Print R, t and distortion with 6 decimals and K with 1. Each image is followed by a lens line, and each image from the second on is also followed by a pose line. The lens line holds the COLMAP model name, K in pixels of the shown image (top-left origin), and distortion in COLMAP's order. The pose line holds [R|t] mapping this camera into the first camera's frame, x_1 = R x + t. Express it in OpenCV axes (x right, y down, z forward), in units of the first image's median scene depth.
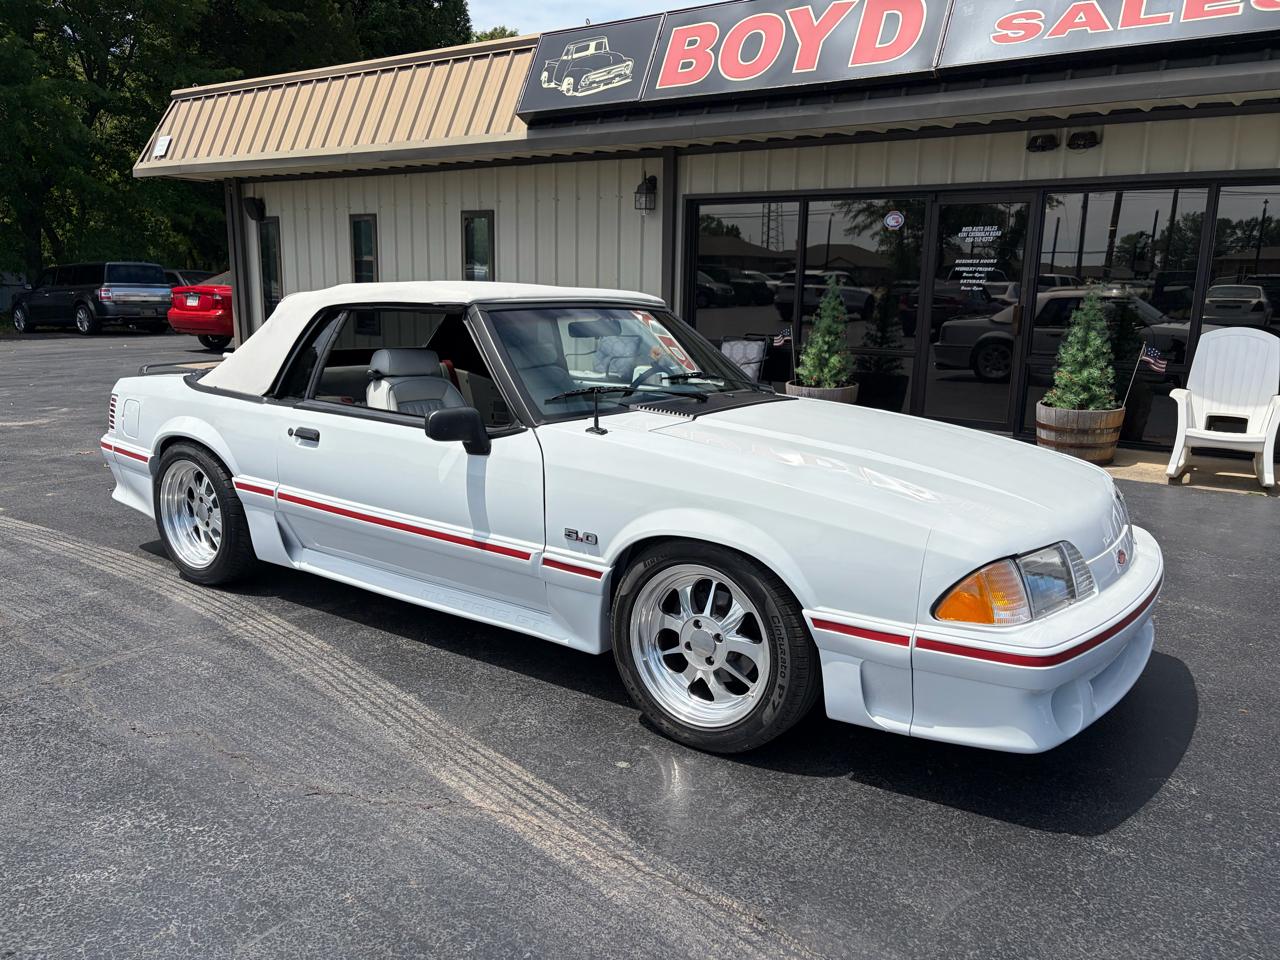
lens RADIAL K [[975.4, 0, 633.8], [0, 975.4, 476.8], [0, 0, 1]] dist [0.057849, -0.059921]
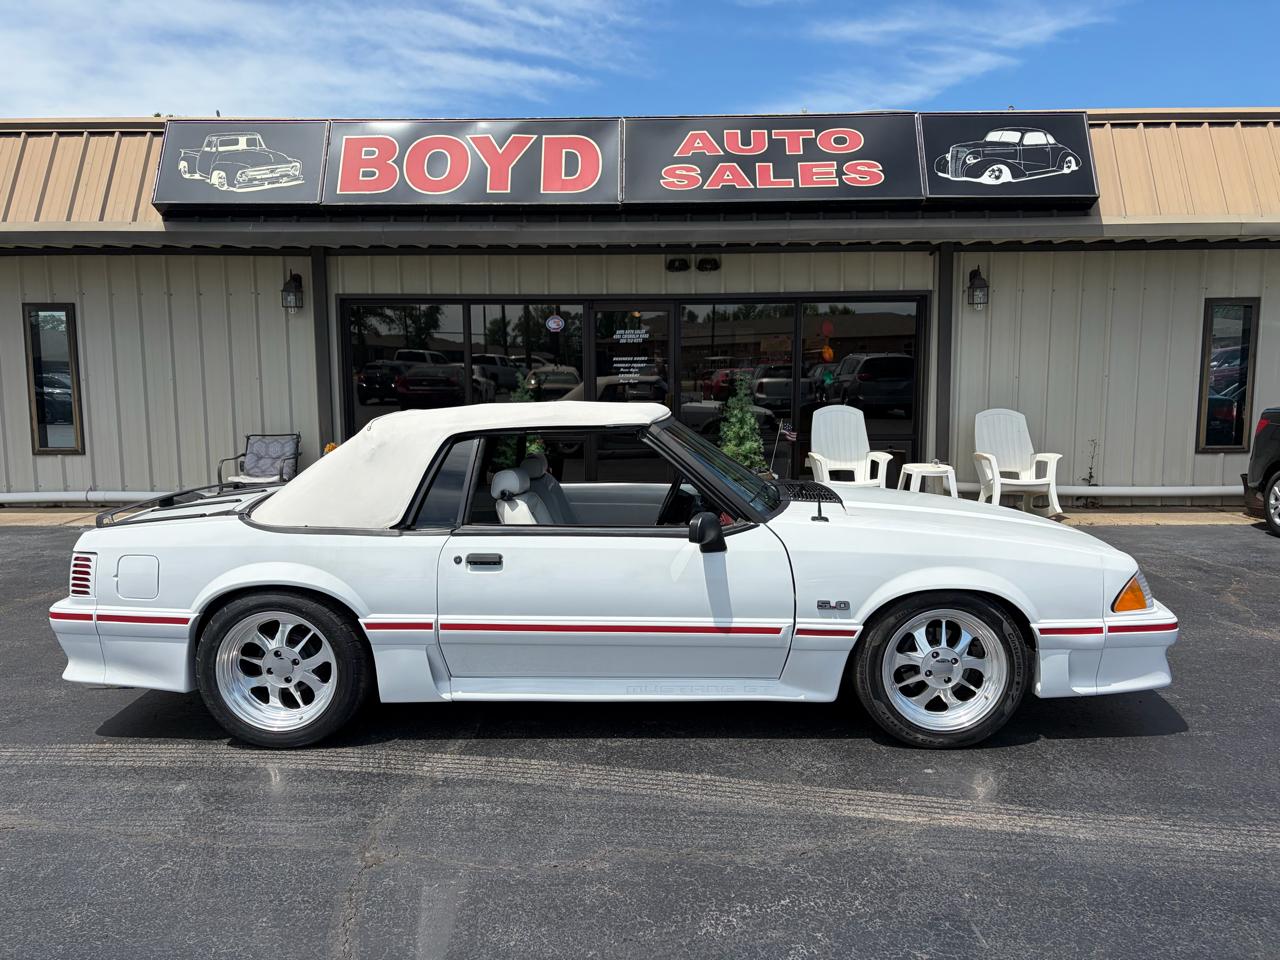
lens RADIAL K [[975.4, 0, 639.5], [0, 975.4, 483.7], [0, 0, 1]] dist [0.057849, -0.059921]
pose [[0.824749, -0.089414, 0.558385, -0.650245], [0.130794, 0.990808, -0.034529, -0.055888], [-0.550165, 0.101511, 0.828863, 0.062566]]
